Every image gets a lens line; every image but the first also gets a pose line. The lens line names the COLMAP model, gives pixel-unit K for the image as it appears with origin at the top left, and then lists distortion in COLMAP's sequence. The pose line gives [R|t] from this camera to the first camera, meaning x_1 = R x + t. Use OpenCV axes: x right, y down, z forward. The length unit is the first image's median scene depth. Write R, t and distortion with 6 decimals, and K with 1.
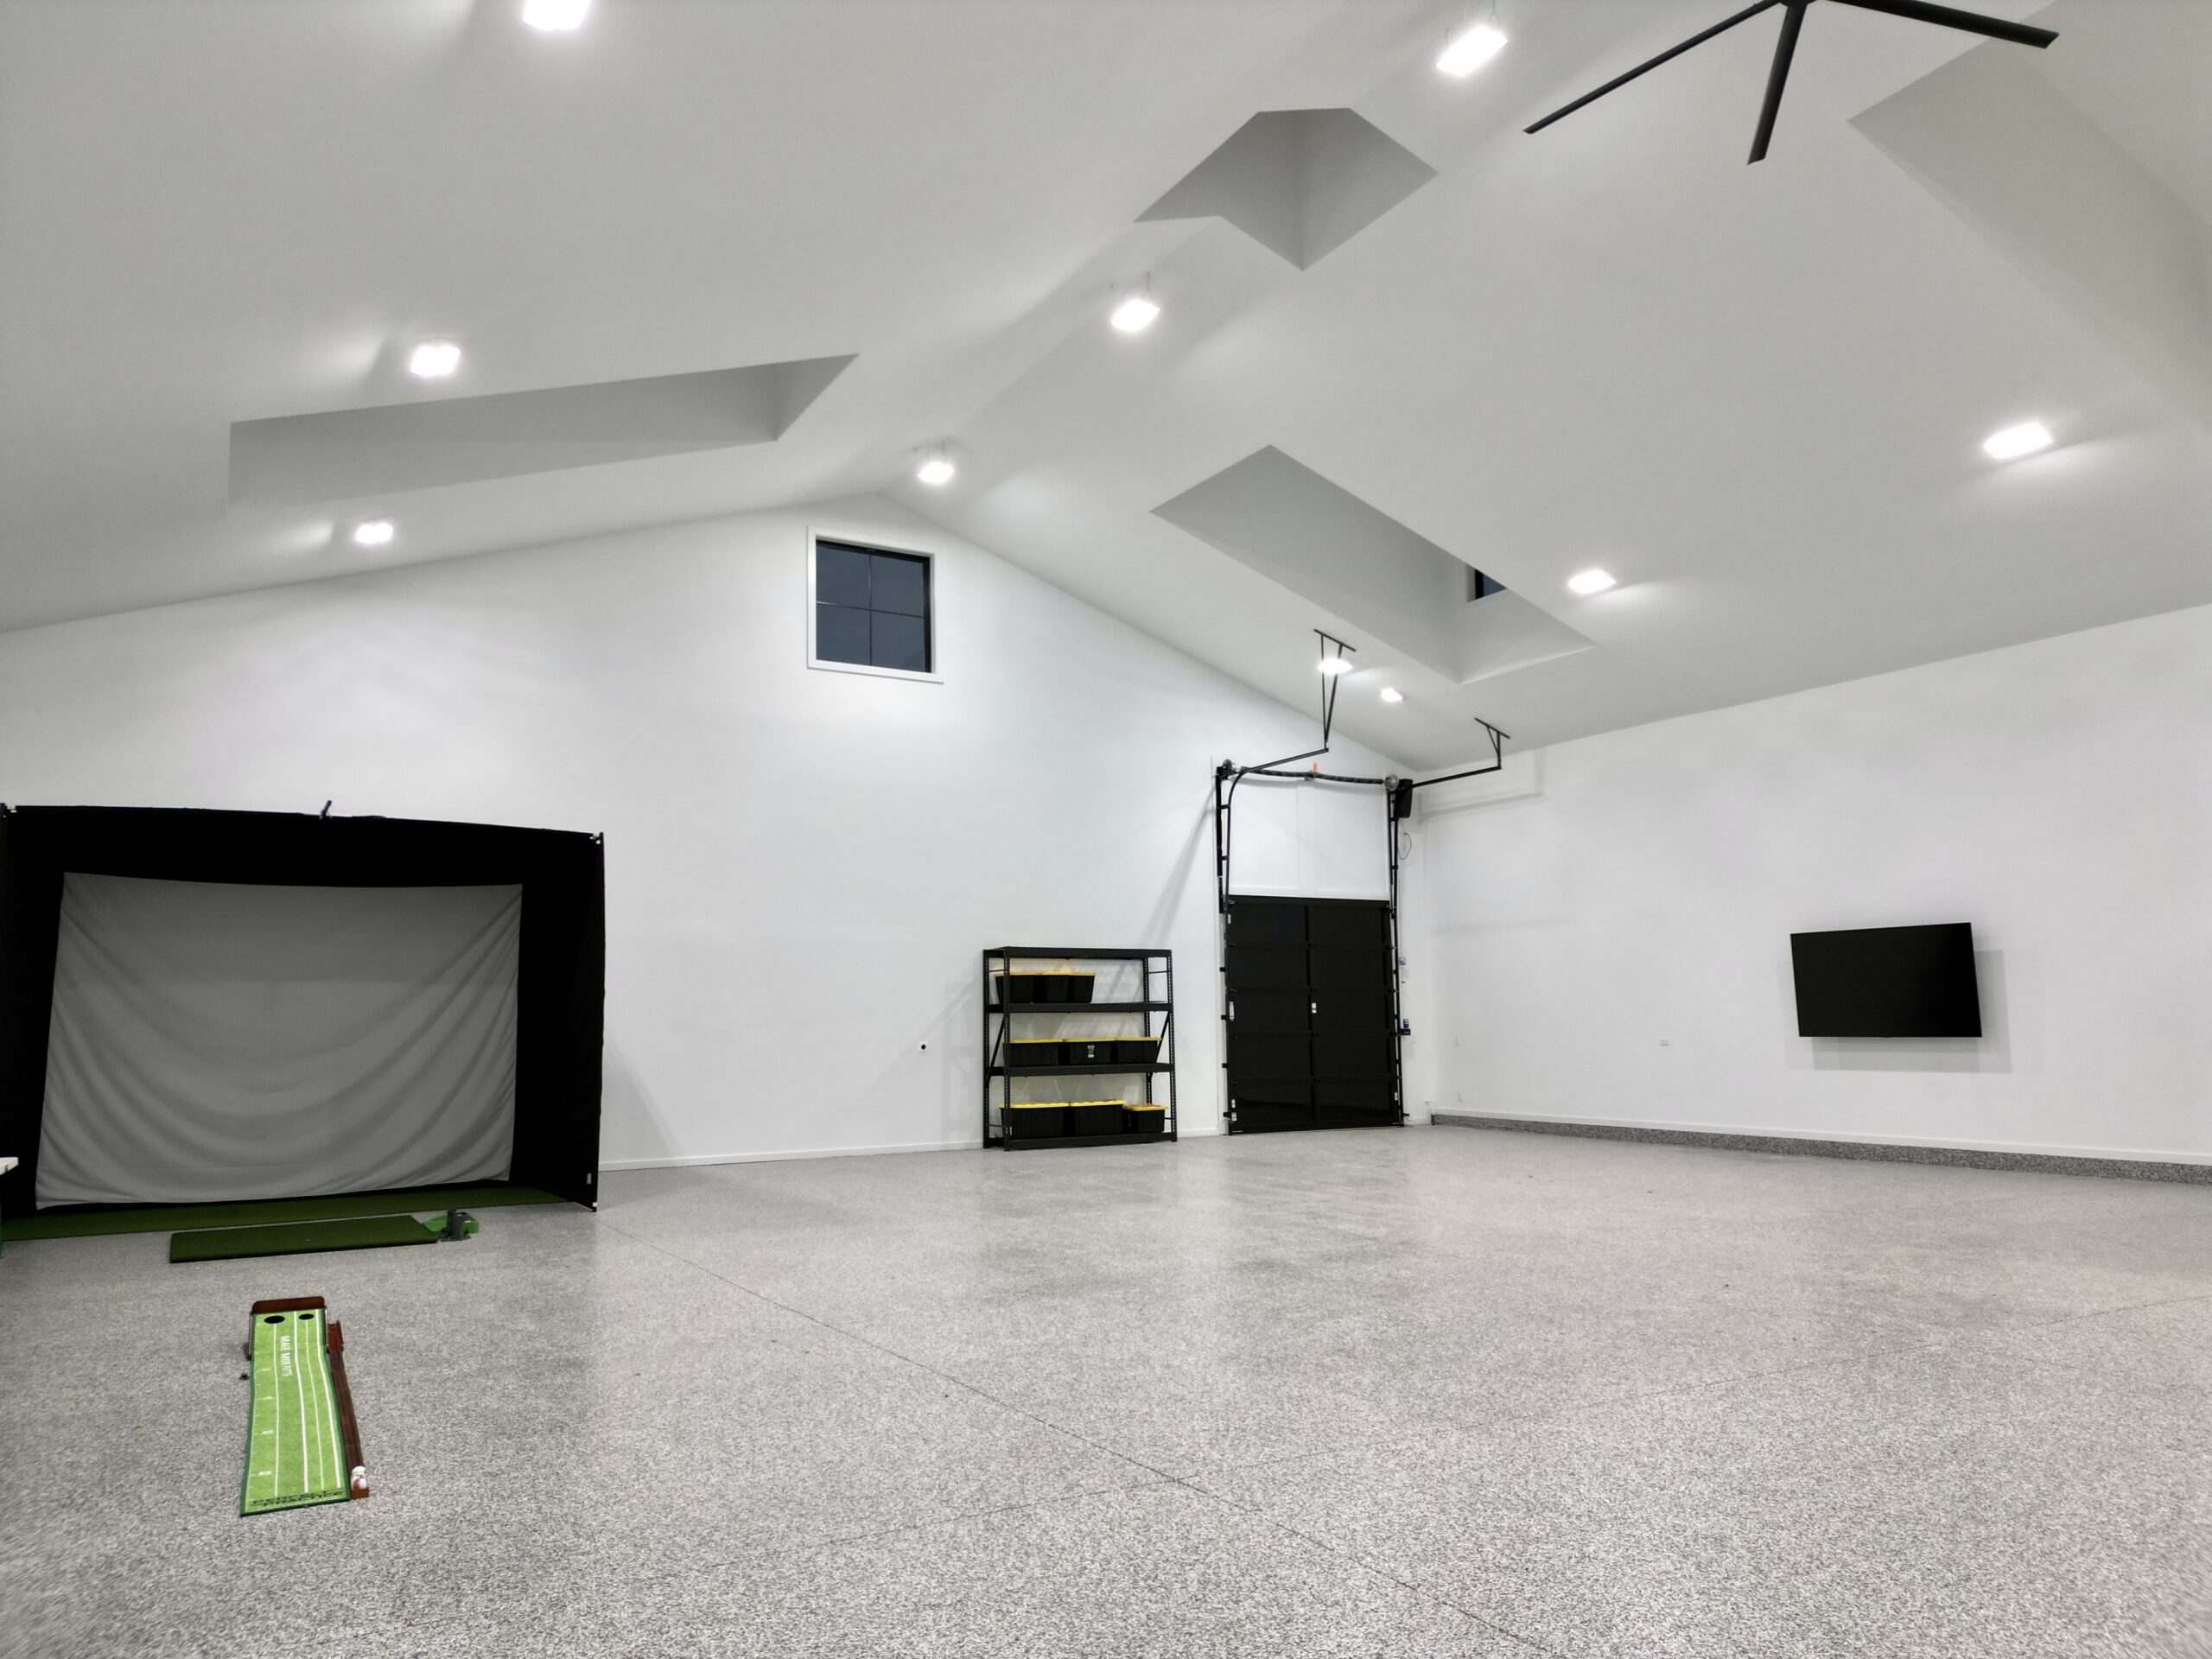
lens RADIAL K [[1523.1, 0, 1100.3], [0, 1523.1, 802.6], [0, 0, 1]] dist [0.067126, -0.071502]
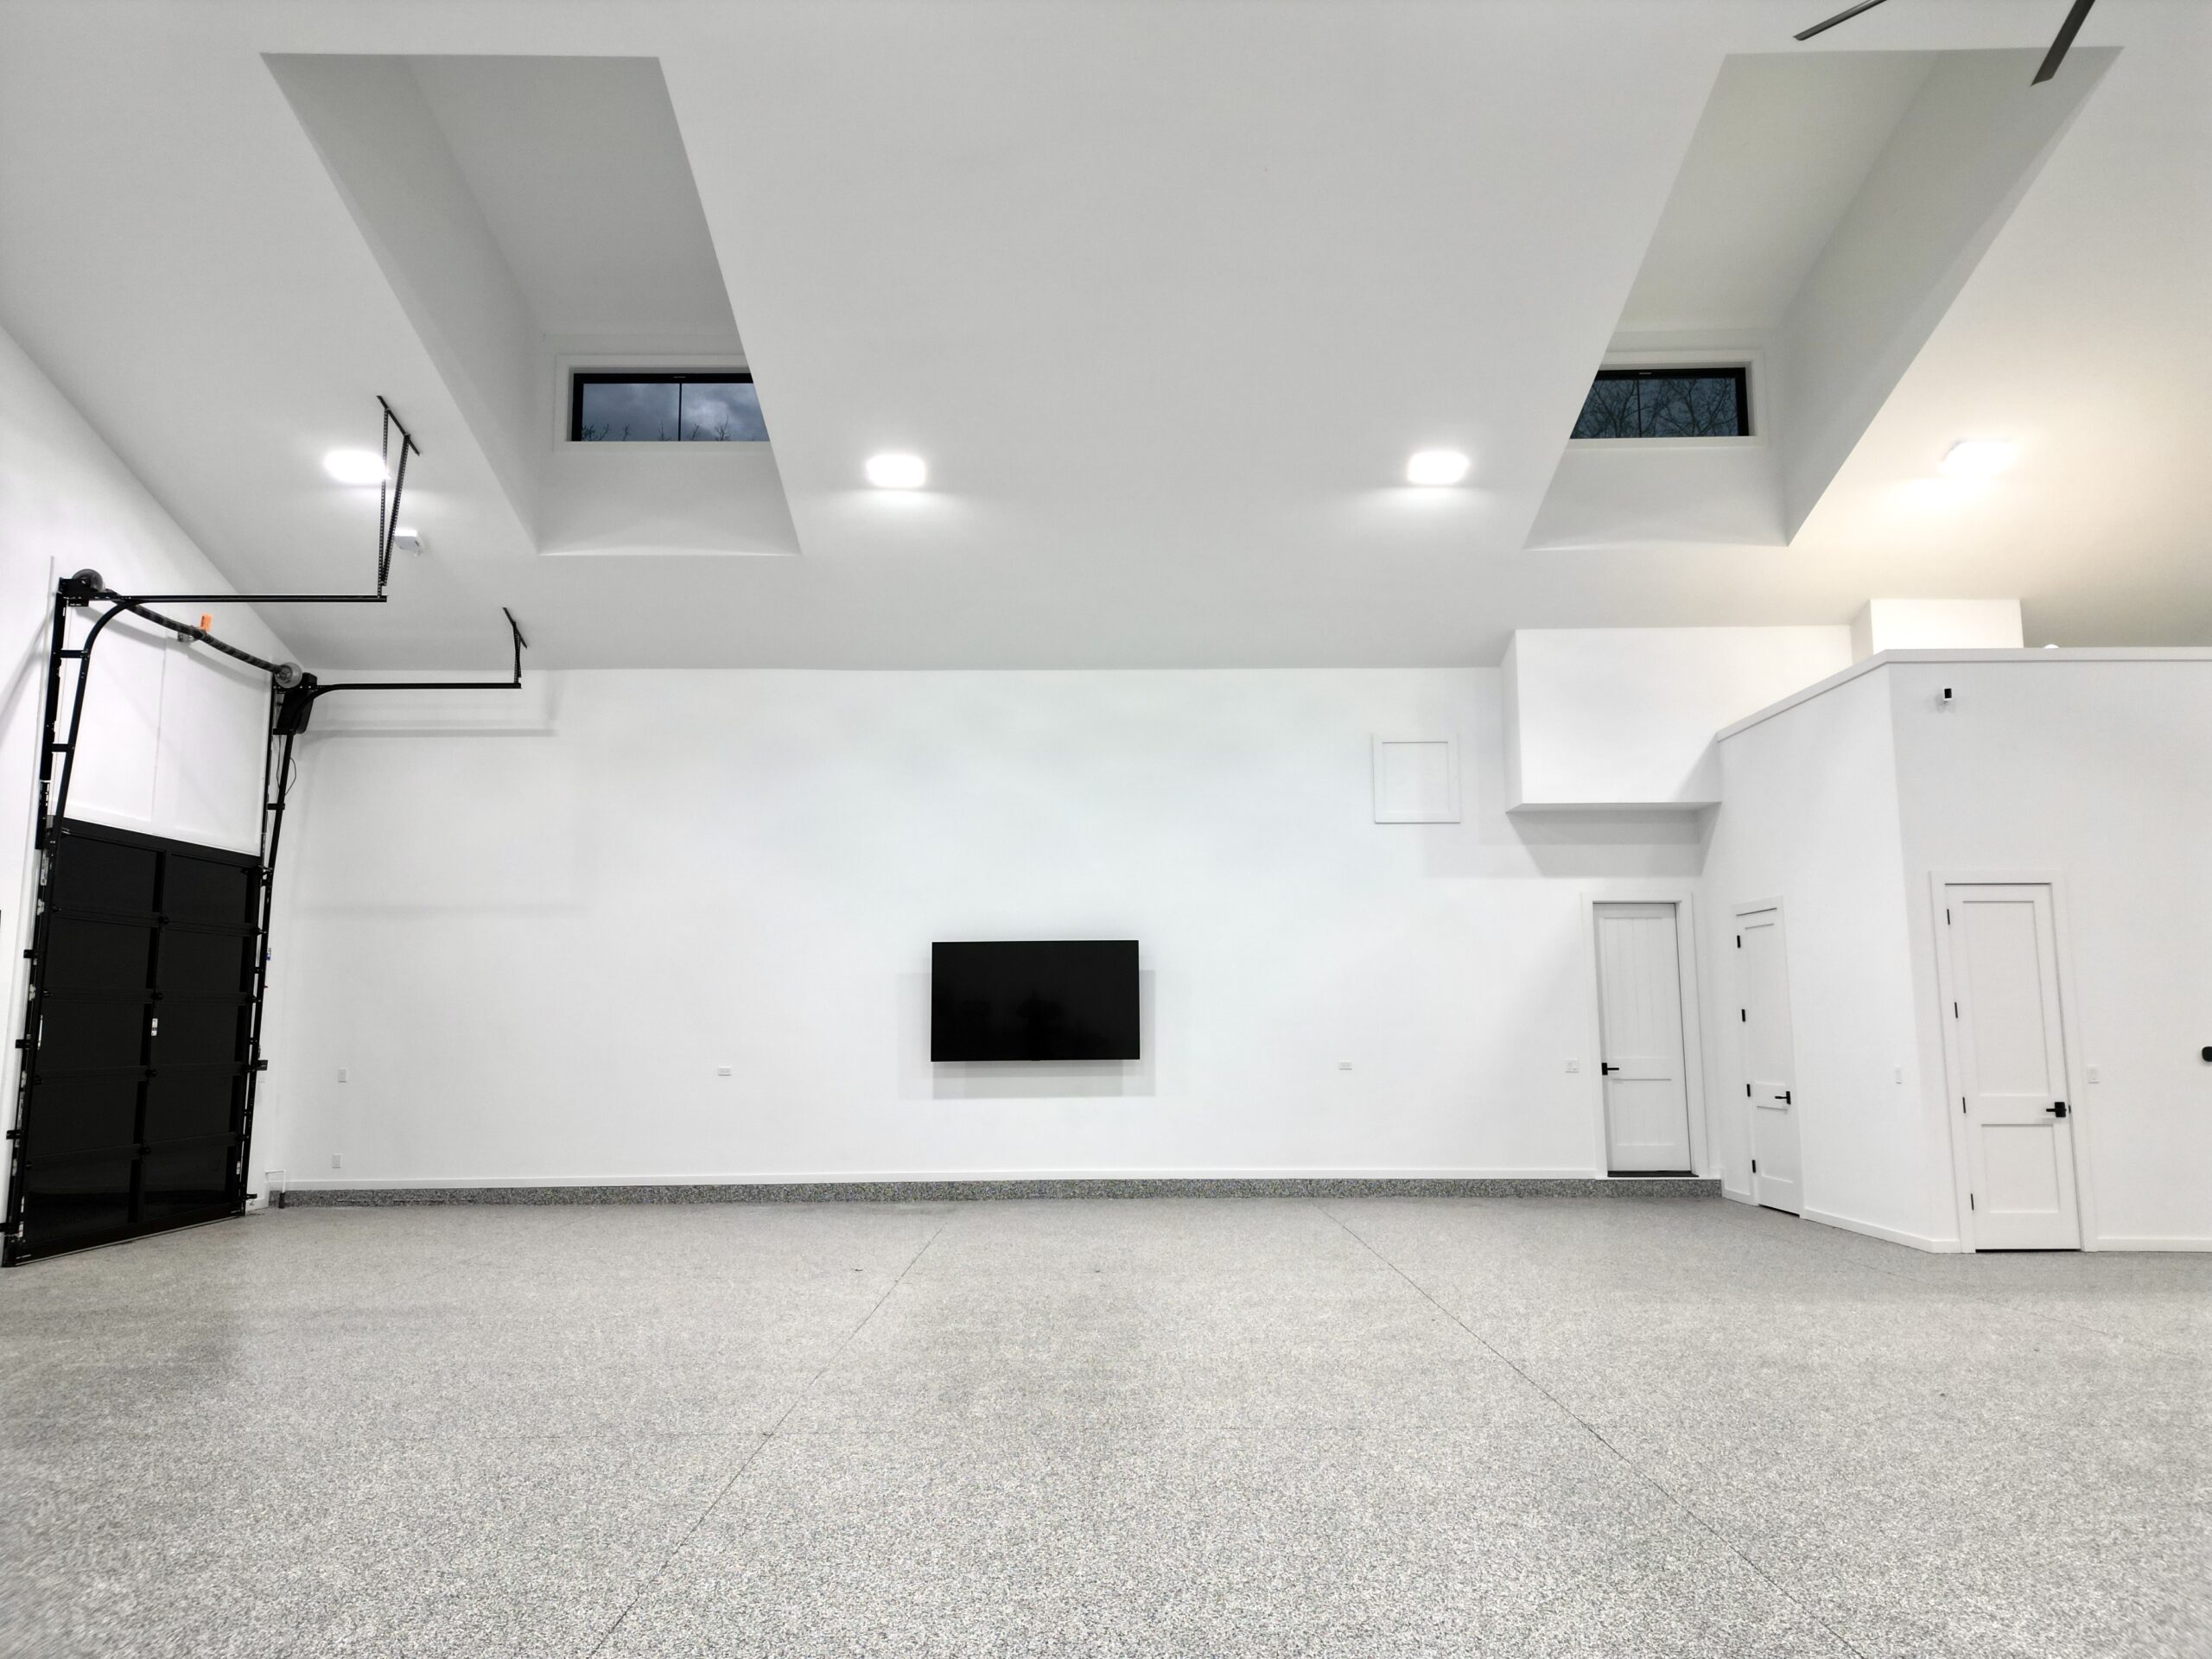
lens RADIAL K [[1523.1, 0, 1100.3], [0, 1523.1, 802.6], [0, 0, 1]] dist [0.067126, -0.071502]
pose [[0.493321, 0.133912, 0.859478, -0.219451], [-0.124009, 0.988813, -0.082885, 0.058952], [-0.860962, -0.065694, 0.504409, 0.432861]]
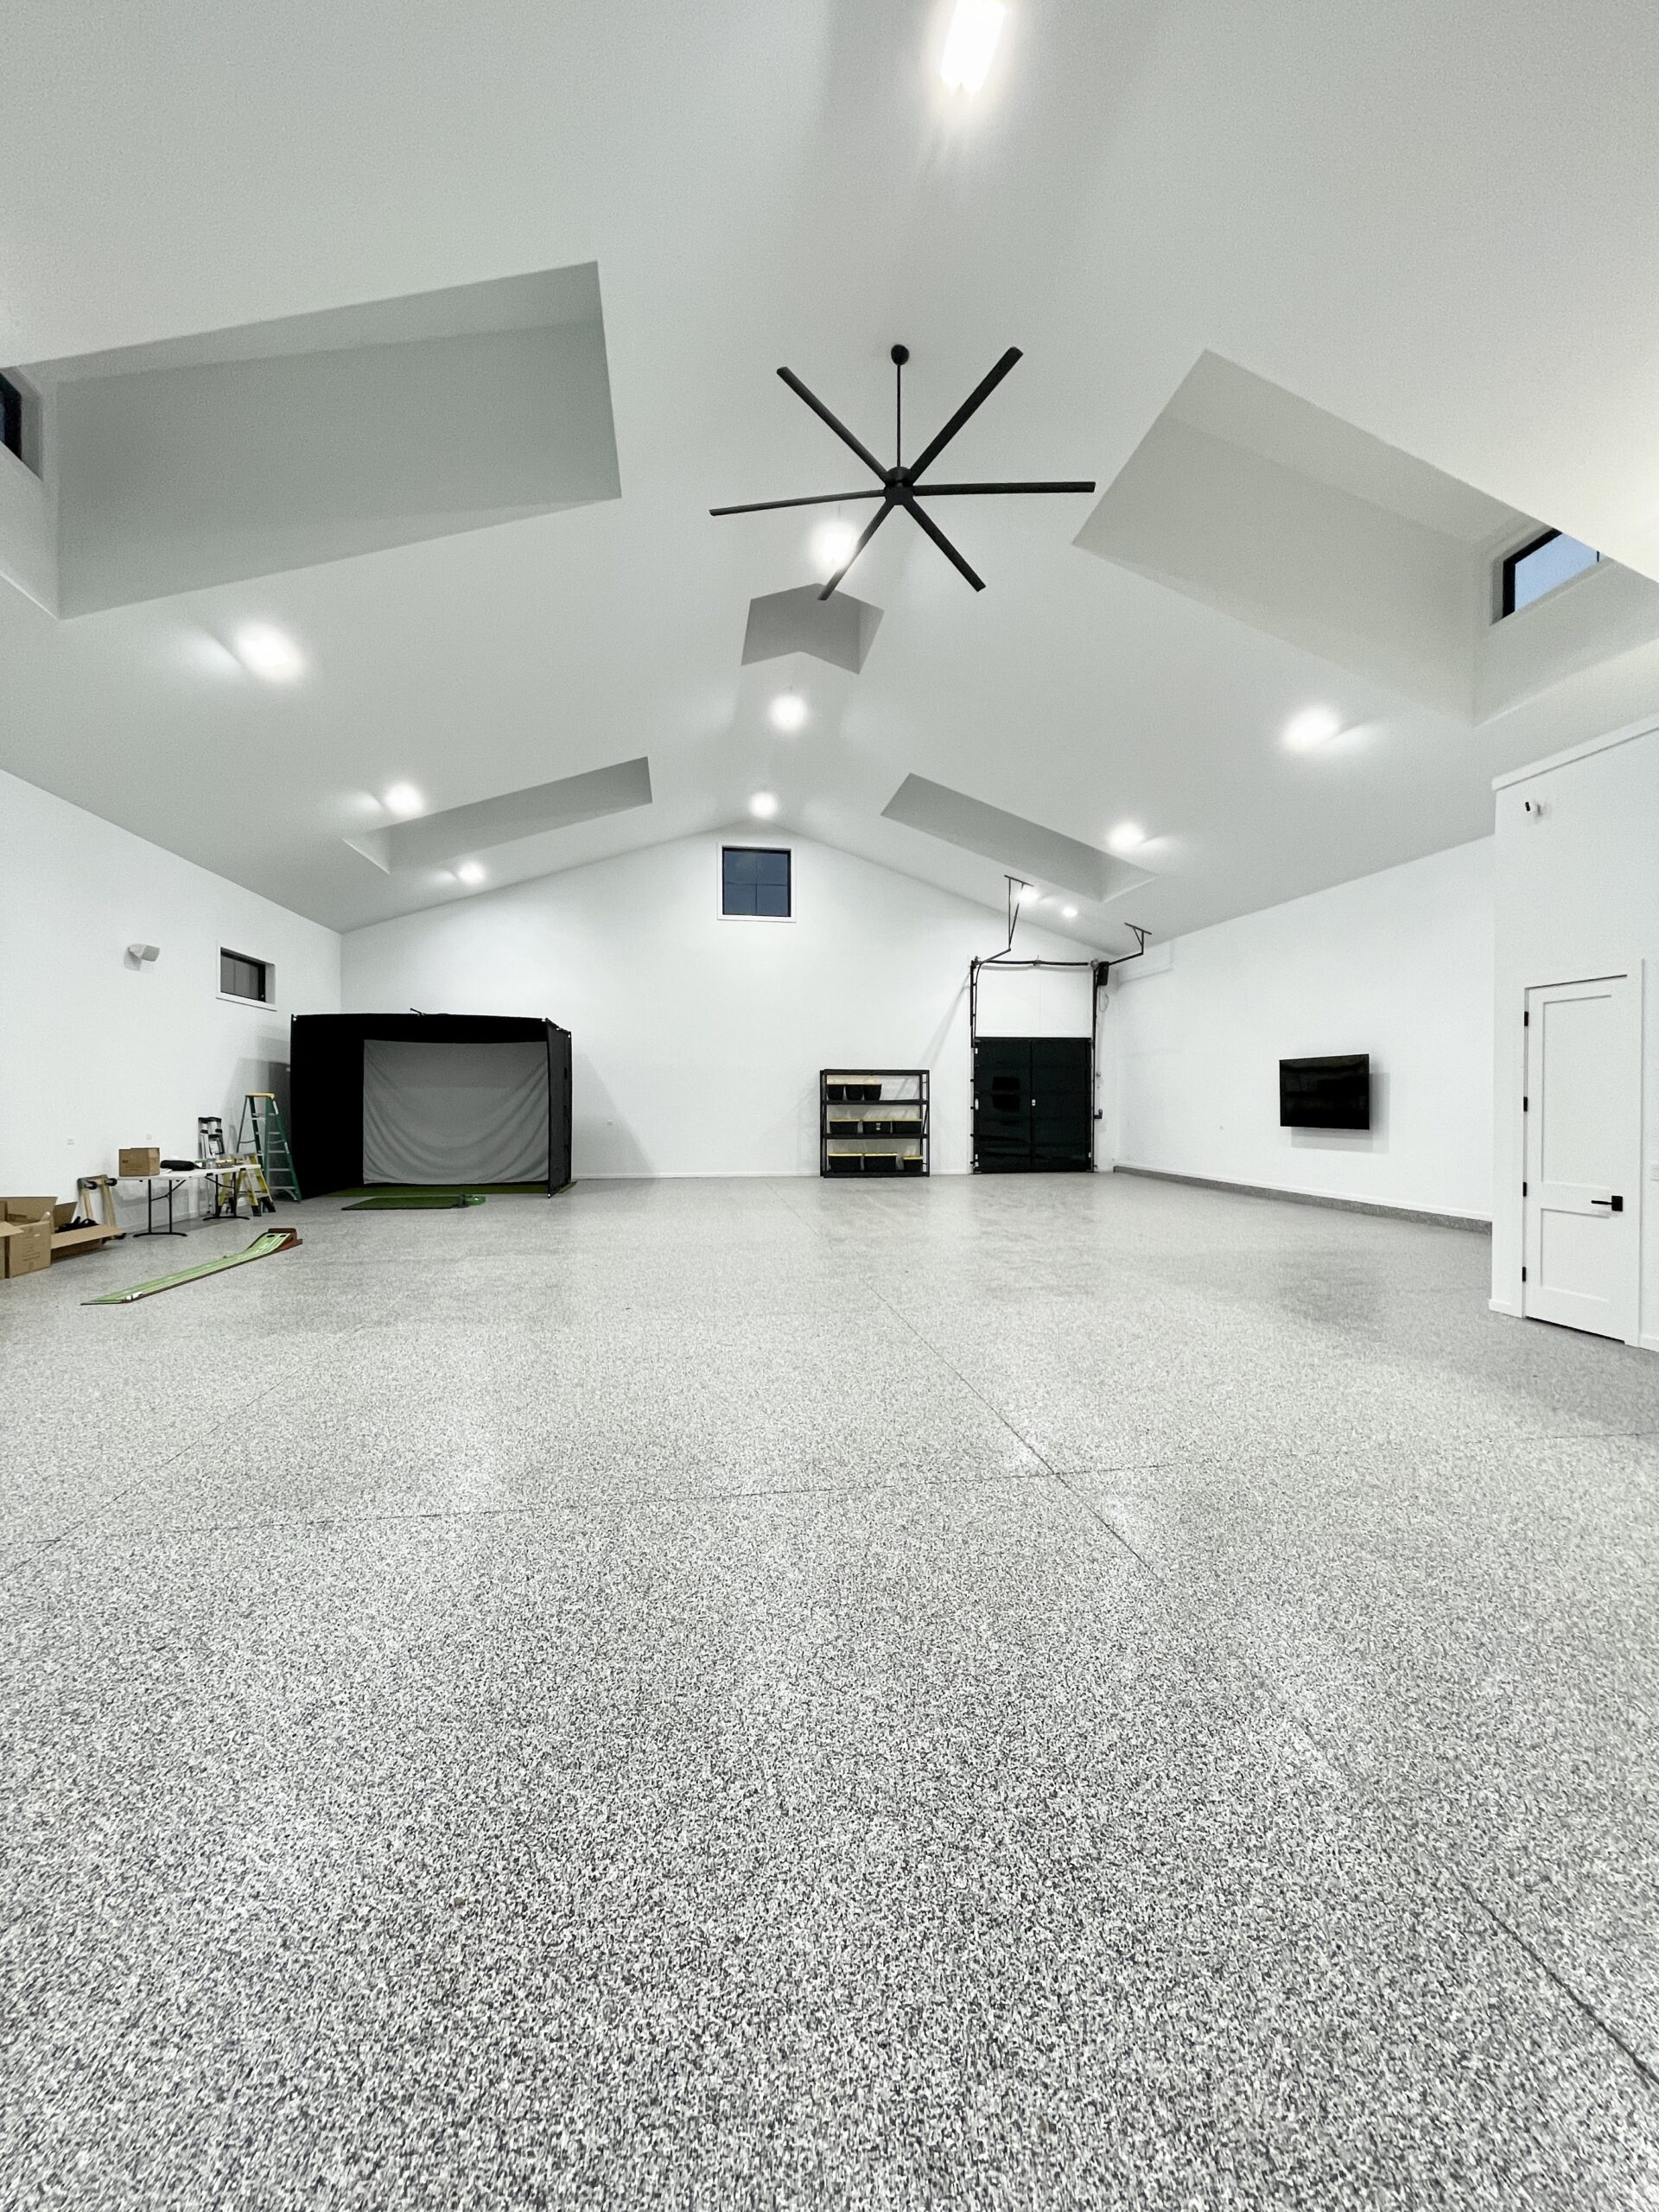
lens RADIAL K [[903.3, 0, 829.5], [0, 903.3, 1106.0], [0, 0, 1]] dist [0.022485, 0.000014]
pose [[0.936950, 0.013544, -0.349201, 0.302625], [0.039851, 0.988590, 0.145266, -0.017549], [0.347184, -0.150023, 0.925719, -0.003841]]
